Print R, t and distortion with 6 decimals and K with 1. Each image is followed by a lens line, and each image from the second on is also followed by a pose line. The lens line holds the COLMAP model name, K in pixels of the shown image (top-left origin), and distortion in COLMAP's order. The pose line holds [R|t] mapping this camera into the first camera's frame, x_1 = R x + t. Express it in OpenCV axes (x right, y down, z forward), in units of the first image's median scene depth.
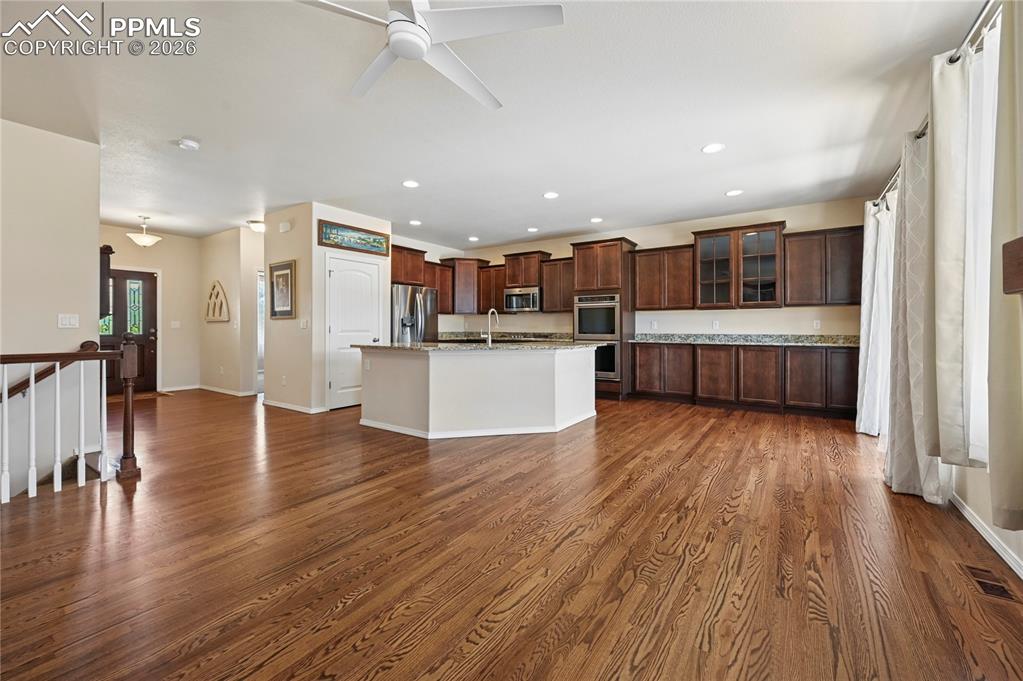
lens RADIAL K [[407.0, 0, 530.8], [0, 407.0, 327.4], [0, 0, 1]] dist [-0.003179, 0.000843]
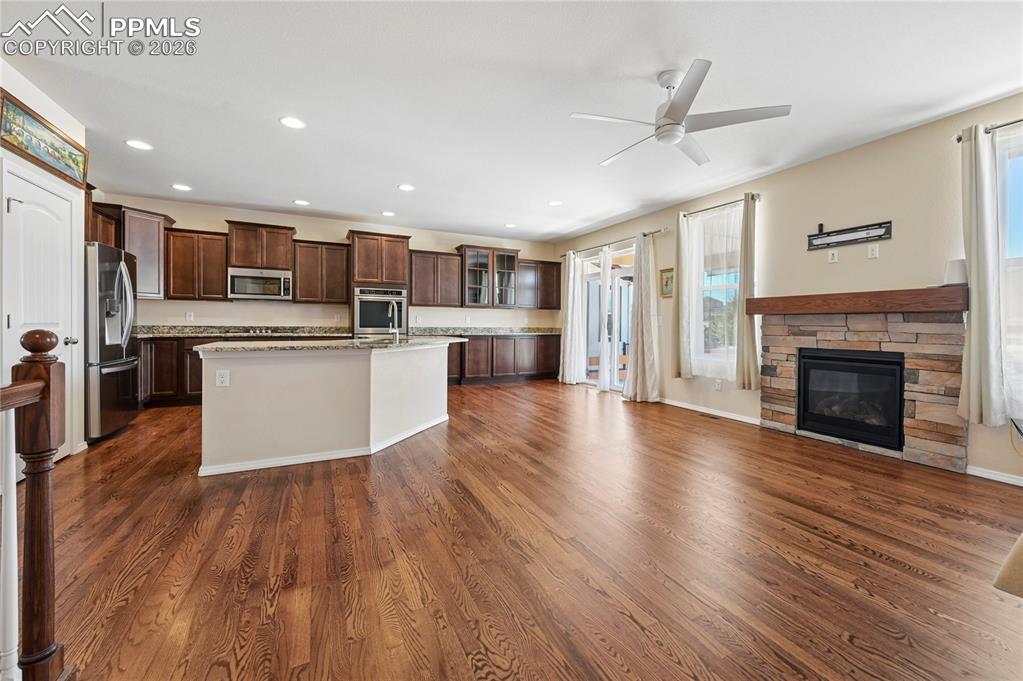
lens RADIAL K [[407.0, 0, 529.4], [0, 407.0, 325.9], [0, 0, 1]] dist [-0.003179, 0.000843]
pose [[0.492437, -0.001708, 0.870346, -0.565403], [-0.010652, 0.999911, 0.007989, 0.000112], [-0.870283, -0.013205, 0.492376, 0.212616]]
